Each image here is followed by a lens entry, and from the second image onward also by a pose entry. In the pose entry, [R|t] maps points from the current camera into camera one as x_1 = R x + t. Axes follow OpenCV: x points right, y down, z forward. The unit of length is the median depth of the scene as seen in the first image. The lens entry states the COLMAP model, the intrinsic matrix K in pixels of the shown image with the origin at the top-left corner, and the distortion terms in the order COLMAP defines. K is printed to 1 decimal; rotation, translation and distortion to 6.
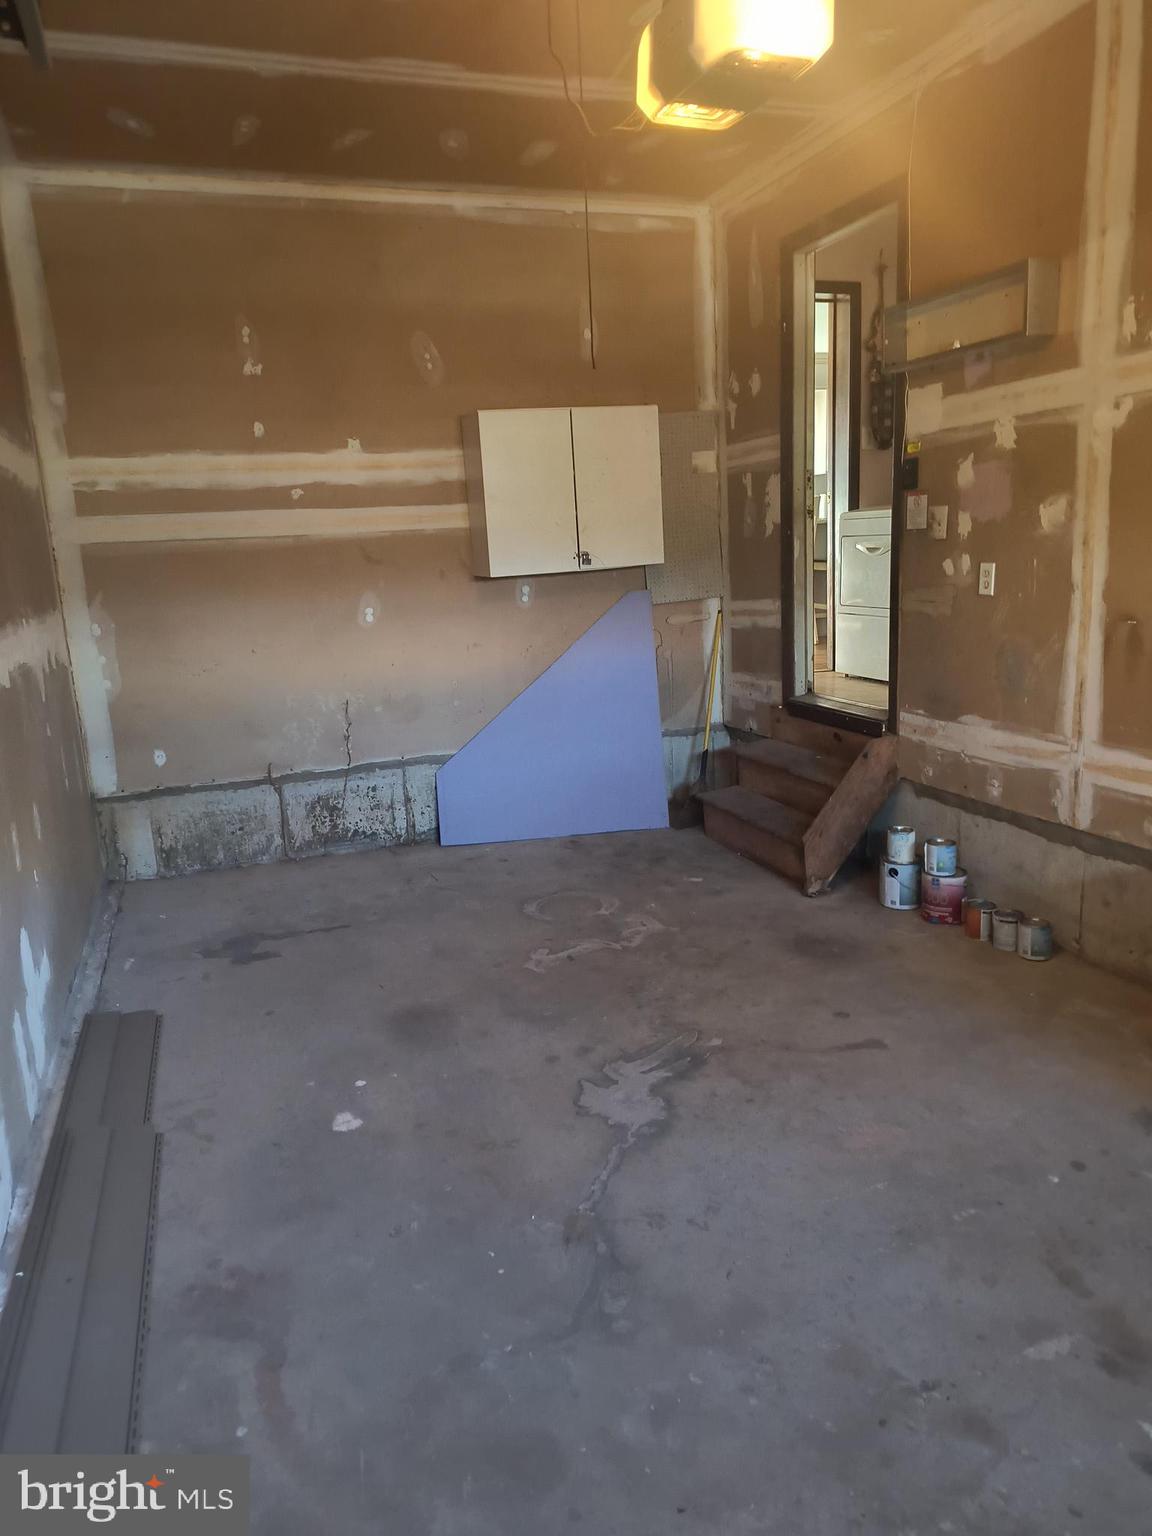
lens RADIAL K [[1041.1, 0, 563.1], [0, 1041.1, 763.8], [0, 0, 1]] dist [0.056195, -0.057789]
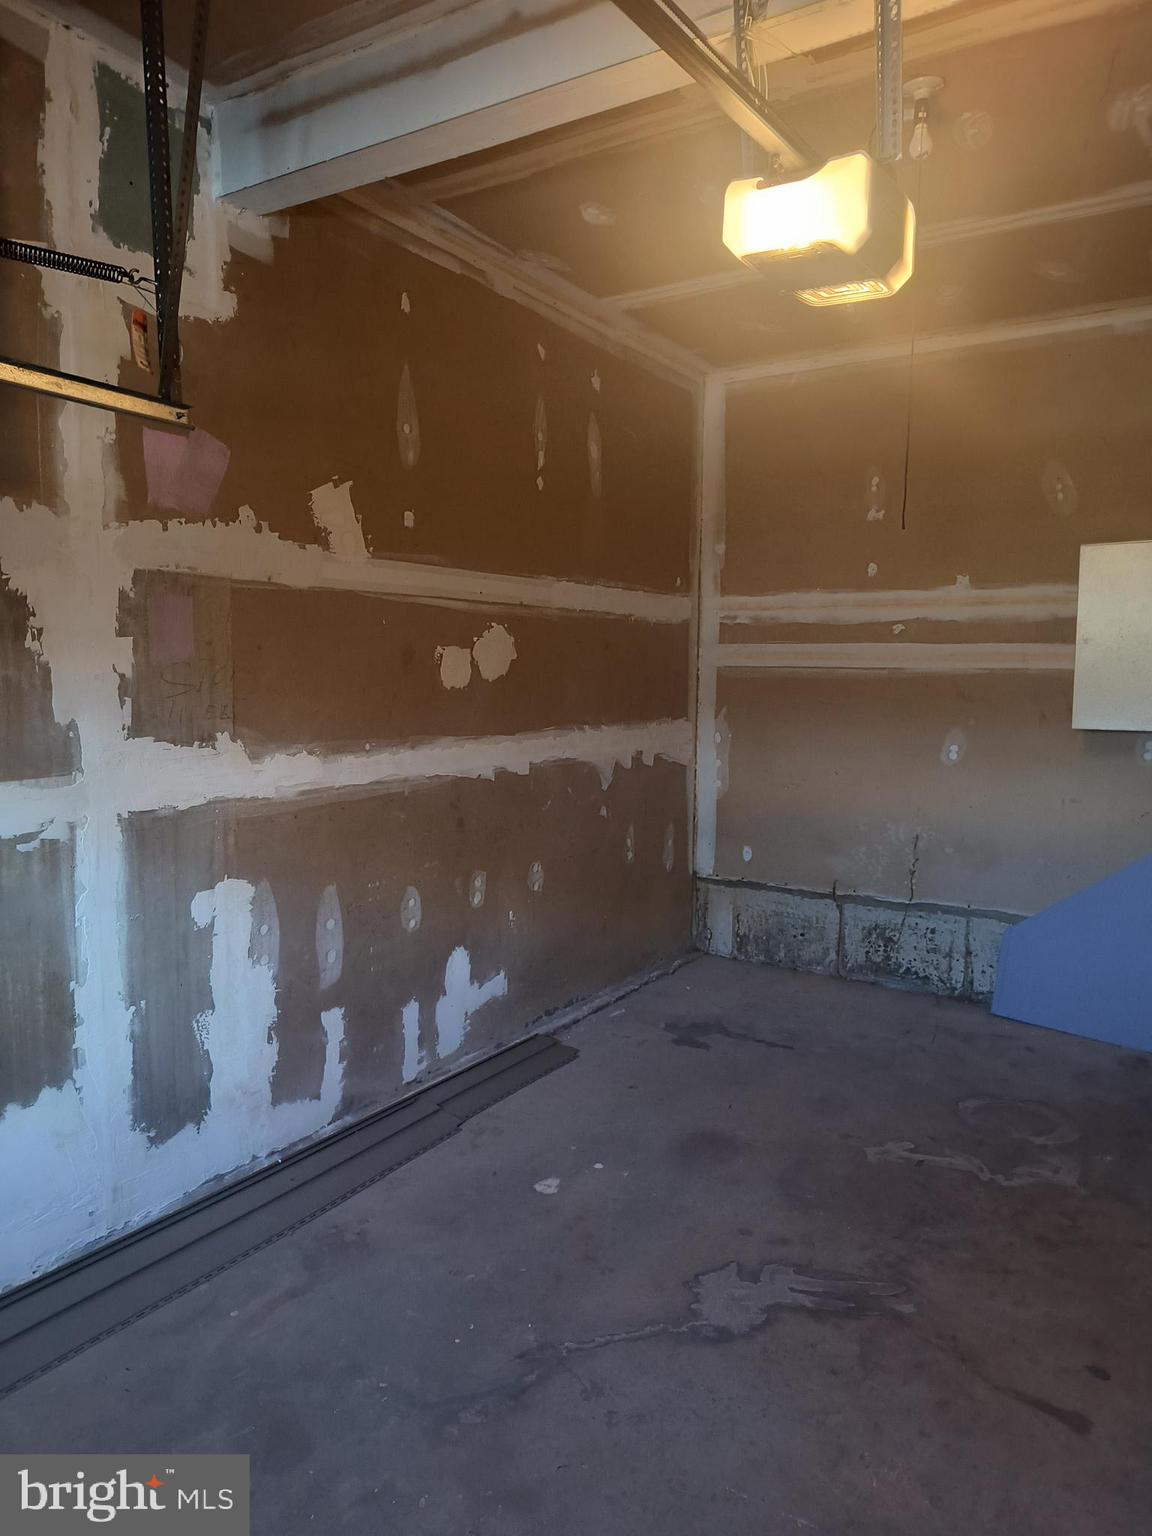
lens RADIAL K [[1041.1, 0, 563.1], [0, 1041.1, 763.8], [0, 0, 1]] dist [0.056195, -0.057789]
pose [[0.619260, 0.131983, -0.774014, 0.347529], [-0.200712, 0.979629, 0.006461, -0.067336], [0.759099, 0.151353, 0.633136, 0.117816]]
